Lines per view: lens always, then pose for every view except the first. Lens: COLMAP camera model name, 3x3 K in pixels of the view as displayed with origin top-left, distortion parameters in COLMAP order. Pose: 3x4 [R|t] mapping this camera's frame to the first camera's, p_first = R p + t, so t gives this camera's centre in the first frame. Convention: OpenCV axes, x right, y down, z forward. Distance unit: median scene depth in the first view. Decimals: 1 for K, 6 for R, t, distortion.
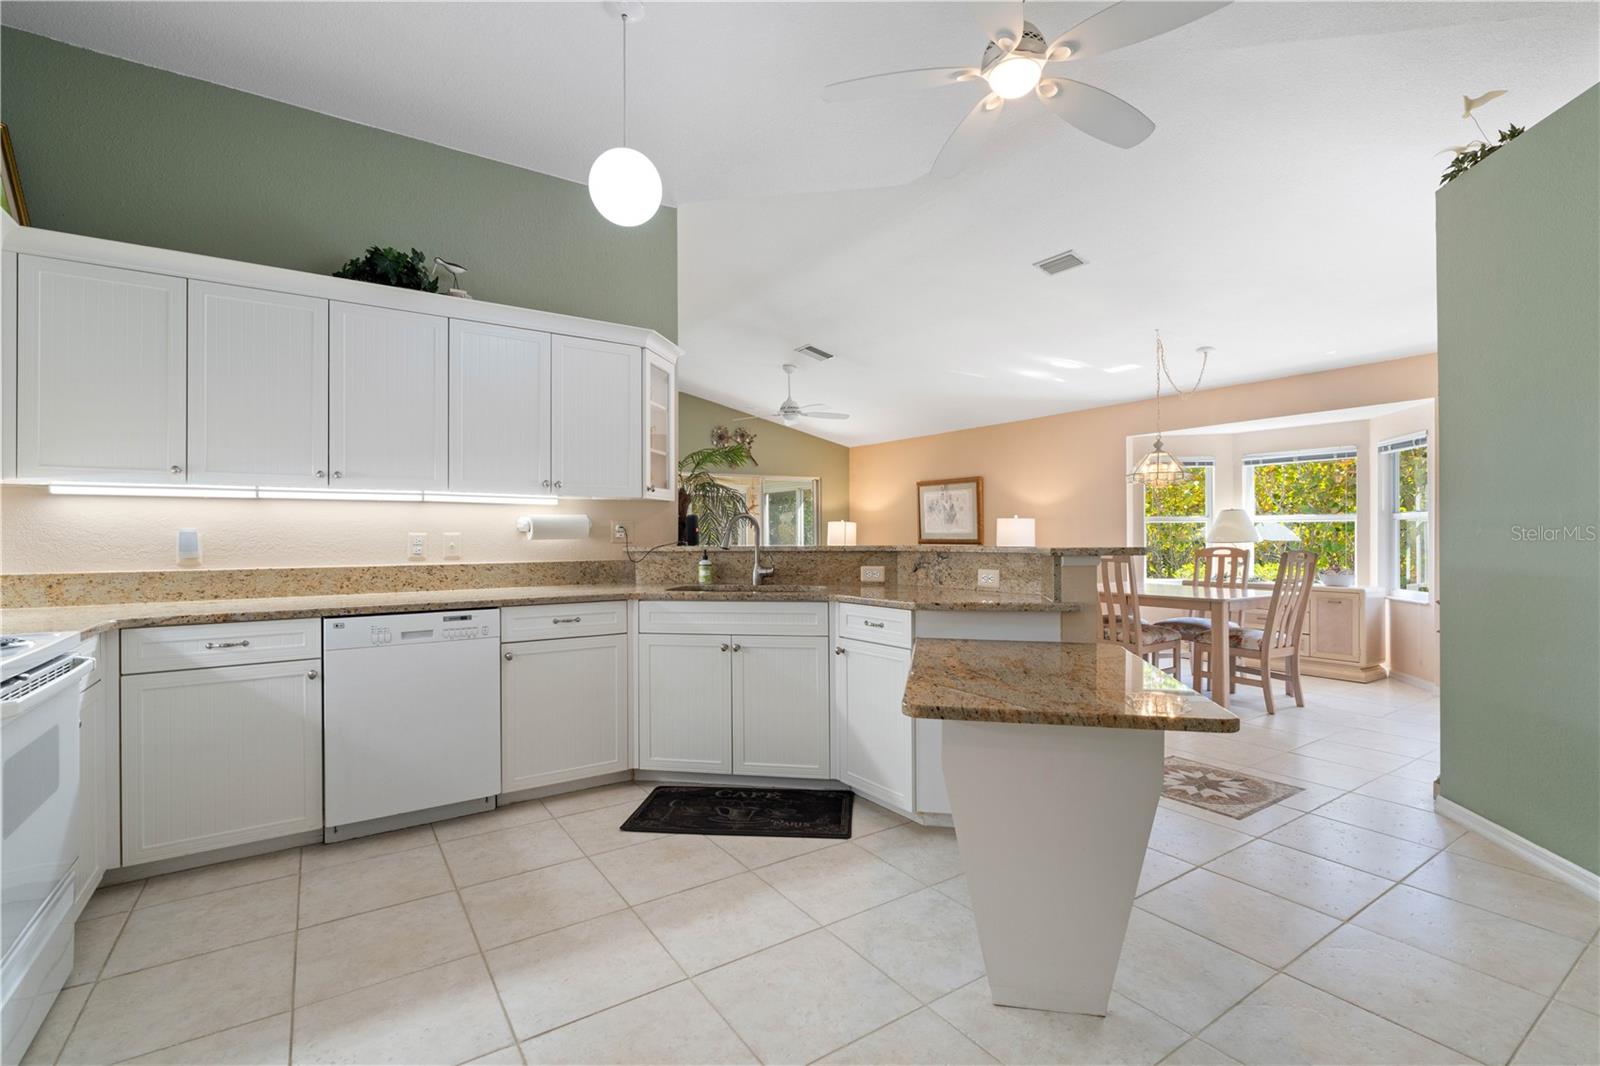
lens RADIAL K [[722.1, 0, 802.9], [0, 722.1, 531.9], [0, 0, 1]] dist [-0.004043, 0.000977]
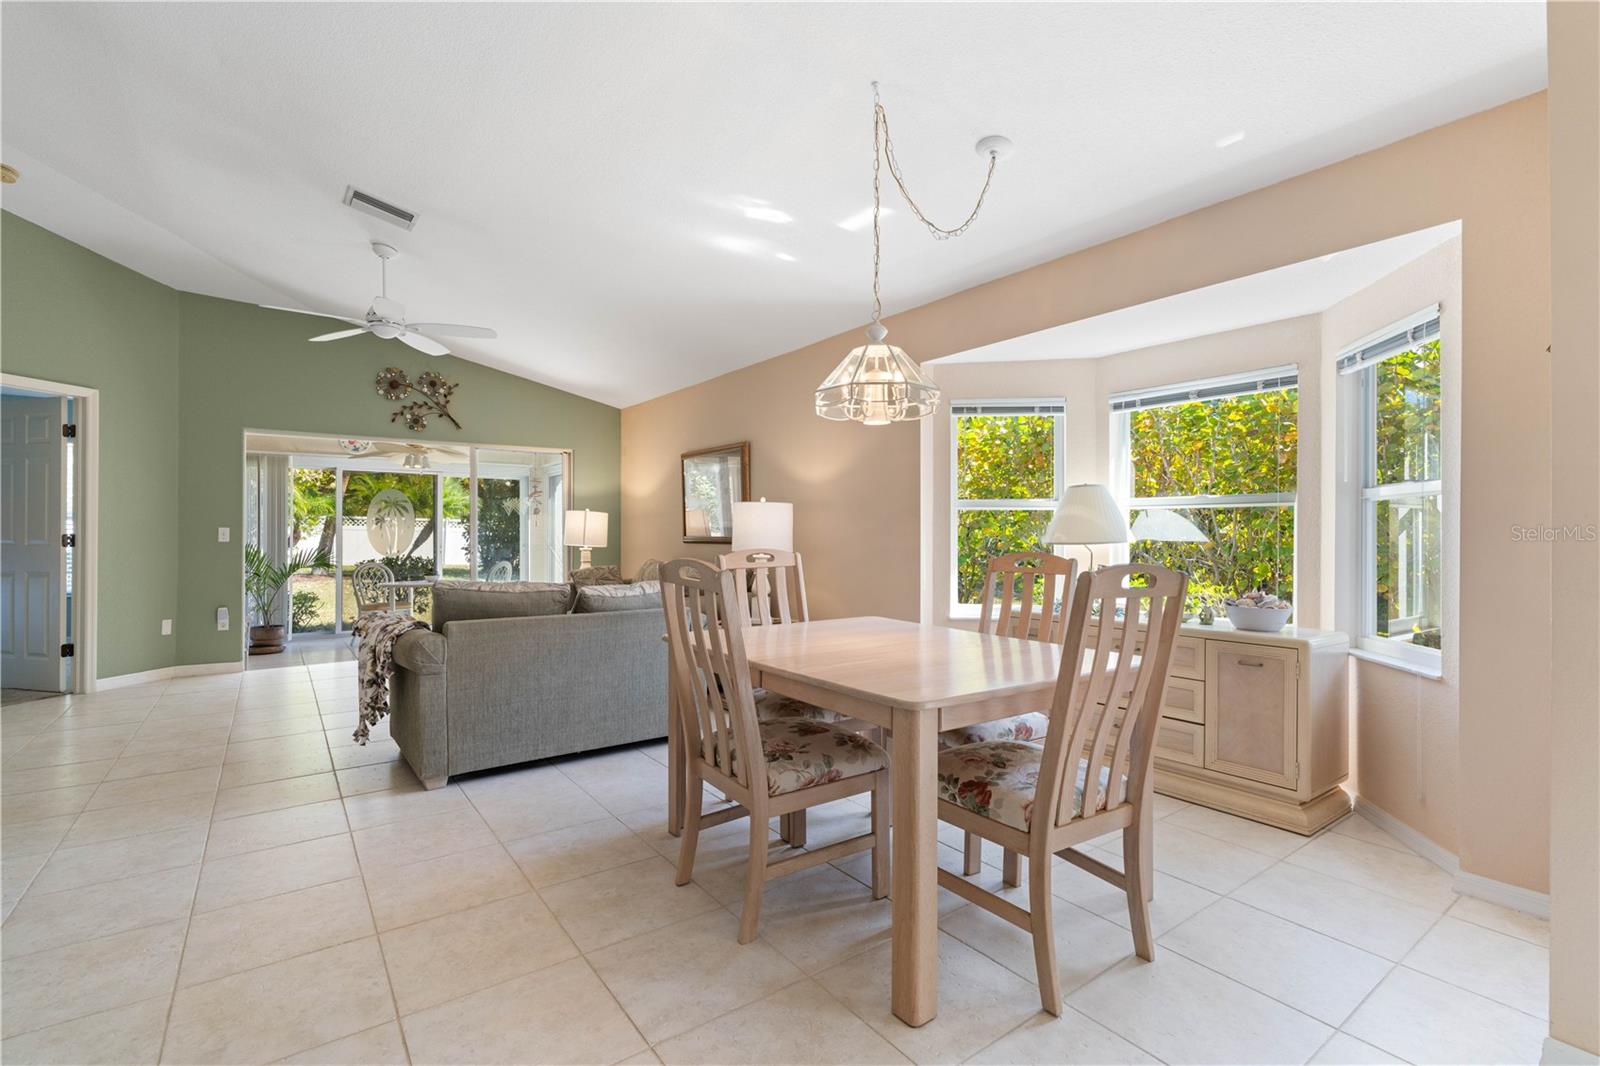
lens RADIAL K [[722.1, 0, 802.9], [0, 722.1, 531.9], [0, 0, 1]] dist [-0.004043, 0.000977]
pose [[0.999215, 0.005927, 0.039180, 0.384220], [-0.005938, 0.999982, 0.000174, 0.007439], [-0.039179, -0.000407, 0.999232, 0.483492]]
